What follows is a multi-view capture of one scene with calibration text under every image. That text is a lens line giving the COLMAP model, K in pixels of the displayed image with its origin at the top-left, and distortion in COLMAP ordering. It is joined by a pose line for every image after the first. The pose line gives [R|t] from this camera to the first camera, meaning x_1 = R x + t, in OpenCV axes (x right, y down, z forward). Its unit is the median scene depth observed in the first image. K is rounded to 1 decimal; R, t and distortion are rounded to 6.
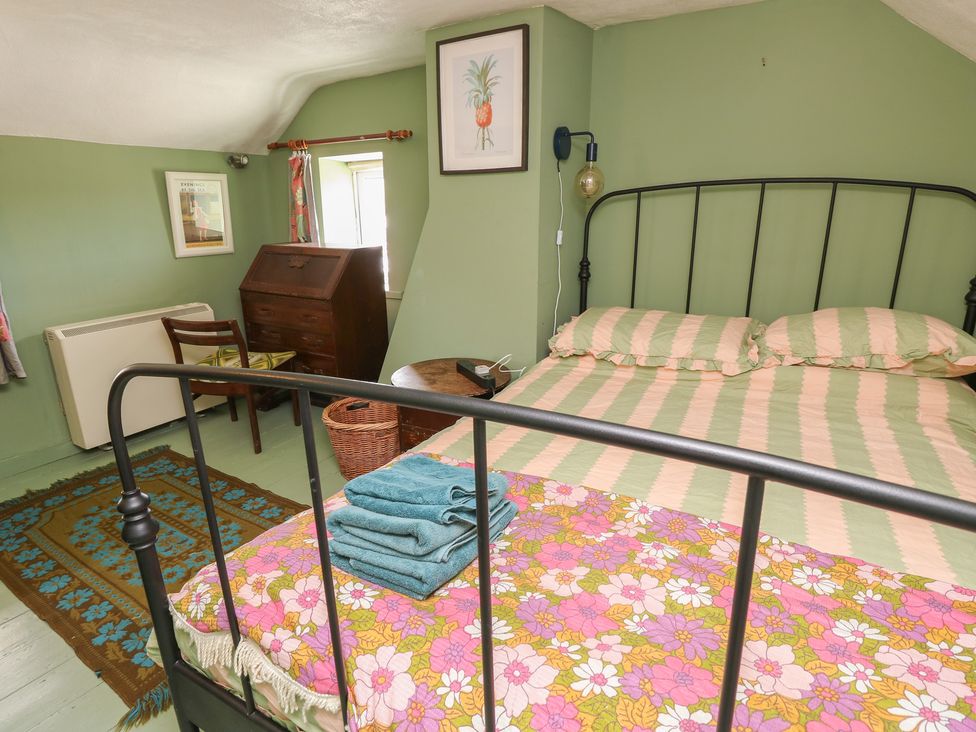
lens RADIAL K [[532.2, 0, 484.5], [0, 532.2, 360.0], [0, 0, 1]] dist [0.002887, -0.014758]
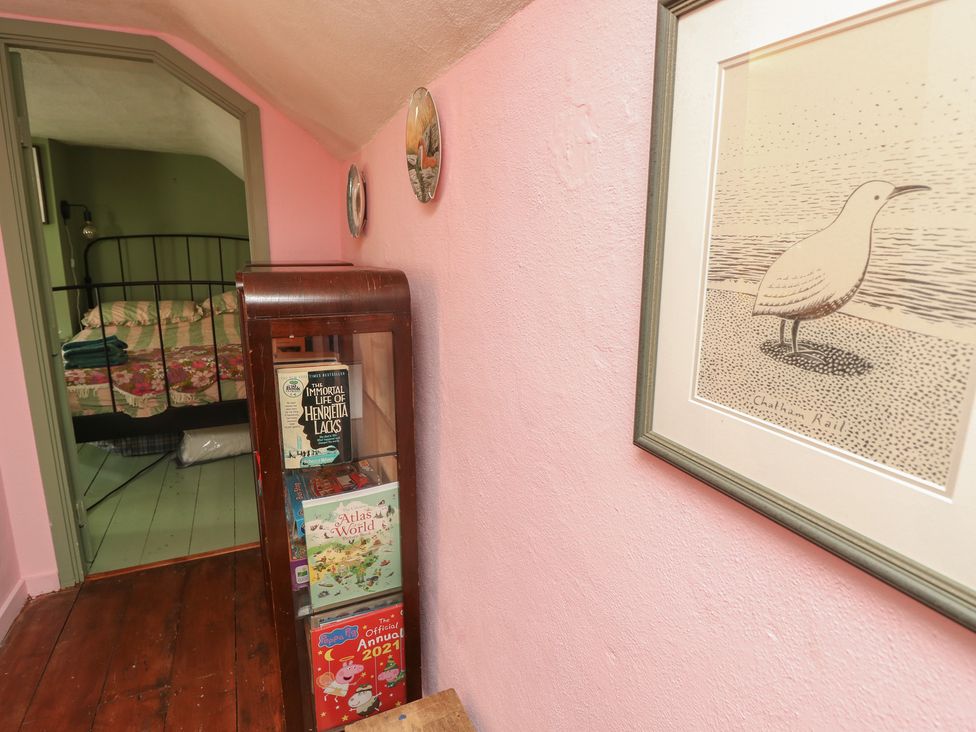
lens RADIAL K [[532.2, 0, 484.5], [0, 532.2, 360.0], [0, 0, 1]] dist [0.002887, -0.014758]
pose [[0.528483, -0.142389, 0.836918, -0.708674], [0.230816, 0.972797, 0.019754, 0.390184], [-0.816964, 0.182734, 0.546972, -1.075899]]
